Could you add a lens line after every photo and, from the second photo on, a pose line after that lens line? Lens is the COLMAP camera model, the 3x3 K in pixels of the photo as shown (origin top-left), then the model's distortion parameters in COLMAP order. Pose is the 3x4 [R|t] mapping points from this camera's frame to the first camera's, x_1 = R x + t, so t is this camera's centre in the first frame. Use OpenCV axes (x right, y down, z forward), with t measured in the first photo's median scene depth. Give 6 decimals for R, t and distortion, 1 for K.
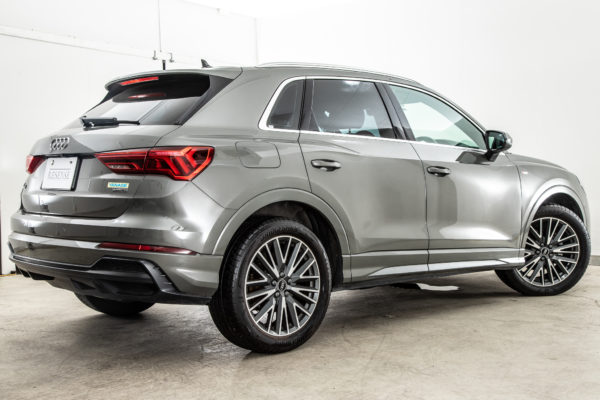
lens RADIAL K [[805.5, 0, 297.7], [0, 805.5, 201.3], [0, 0, 1]] dist [0.126358, 0.000000]
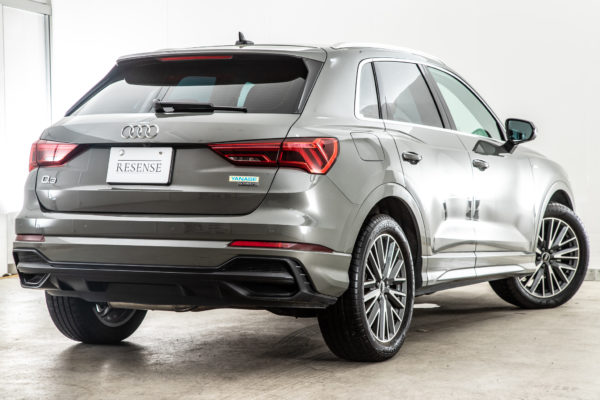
lens RADIAL K [[1439.1, 0, 300.3], [0, 1439.1, 194.8], [0, 0, 1]] dist [0.448758, 0.000000]
pose [[0.937730, -0.001440, 0.347361, -0.667788], [0.005628, 0.999923, -0.011049, 0.015173], [-0.347318, 0.012316, 0.937666, -0.508393]]
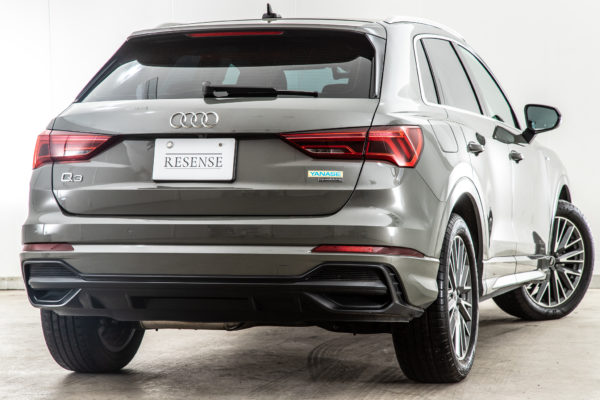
lens RADIAL K [[1701.4, 0, 305.2], [0, 1701.4, 200.1], [0, 0, 1]] dist [0.548375, 0.000000]
pose [[0.864320, -0.013400, 0.502764, -0.987534], [0.020303, 0.999760, -0.008258, 0.017641], [-0.502533, 0.017345, 0.864384, -0.396532]]
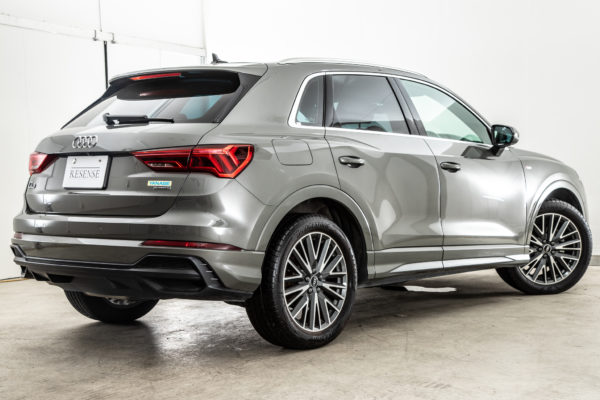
lens RADIAL K [[1014.1, 0, 298.7], [0, 1014.1, 201.1], [0, 0, 1]] dist [0.218727, 0.000000]
pose [[0.993661, -0.011400, 0.111841, -0.175422], [0.011765, 0.999927, -0.002604, 0.006955], [-0.111803, 0.003903, 0.993723, -0.251216]]
